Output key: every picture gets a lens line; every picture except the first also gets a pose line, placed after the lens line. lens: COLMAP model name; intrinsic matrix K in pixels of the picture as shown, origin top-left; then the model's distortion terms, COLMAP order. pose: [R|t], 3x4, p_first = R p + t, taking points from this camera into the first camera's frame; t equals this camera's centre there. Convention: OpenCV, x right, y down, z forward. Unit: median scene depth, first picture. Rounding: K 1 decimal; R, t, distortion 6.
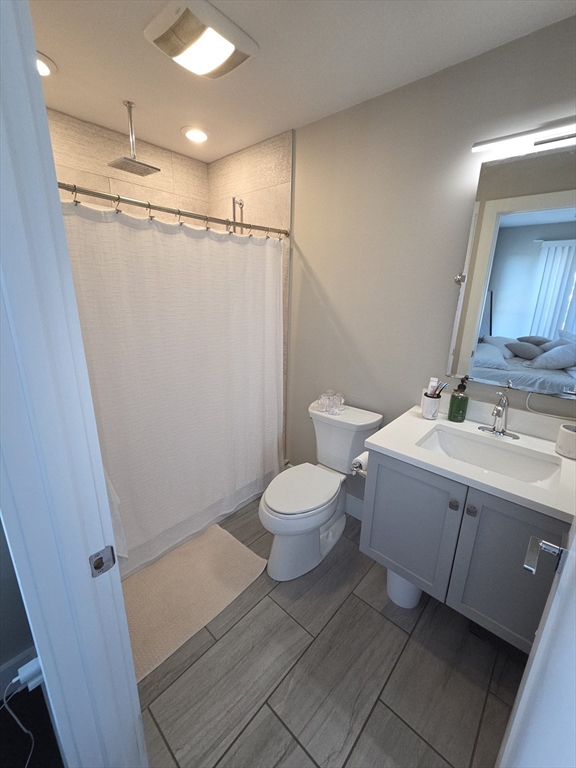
lens RADIAL K [[312.9, 0, 293.2], [0, 312.9, 380.1], [0, 0, 1]] dist [0.001818, 0.000173]
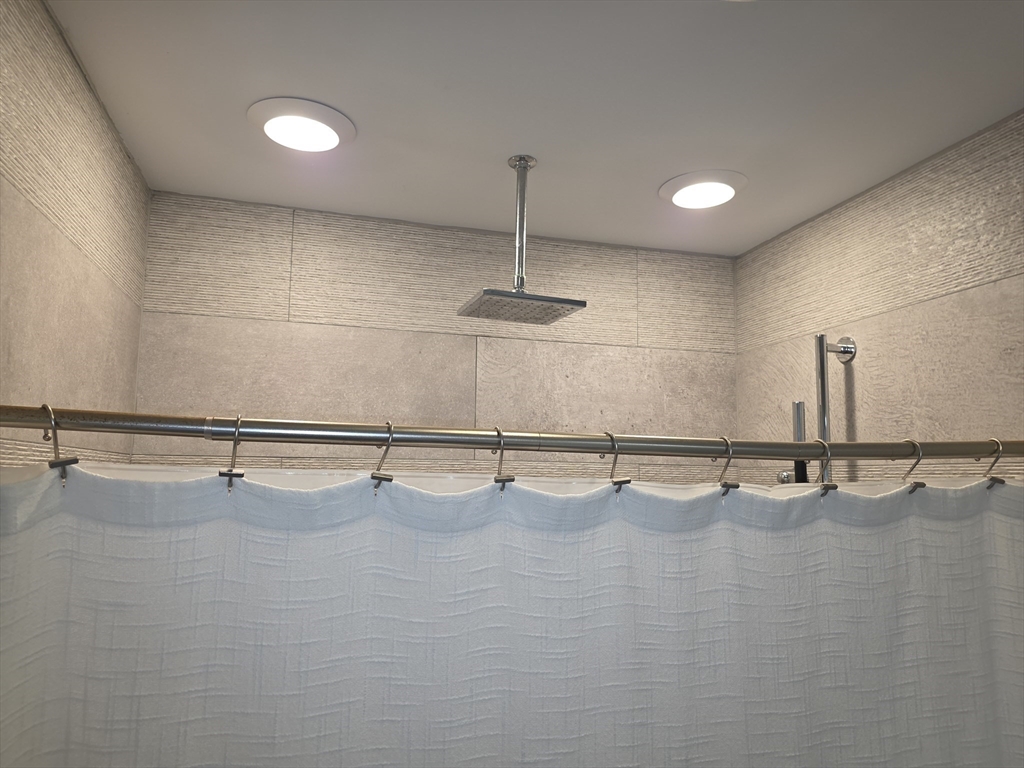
lens RADIAL K [[684.6, 0, 512.9], [0, 684.6, 386.1], [0, 0, 1]] dist [0.046128, -0.028231]
pose [[0.846628, -0.083131, -0.525653, -0.108896], [-0.140326, 0.917898, -0.371177, -0.286899], [0.513352, 0.388012, 0.765452, 0.406896]]
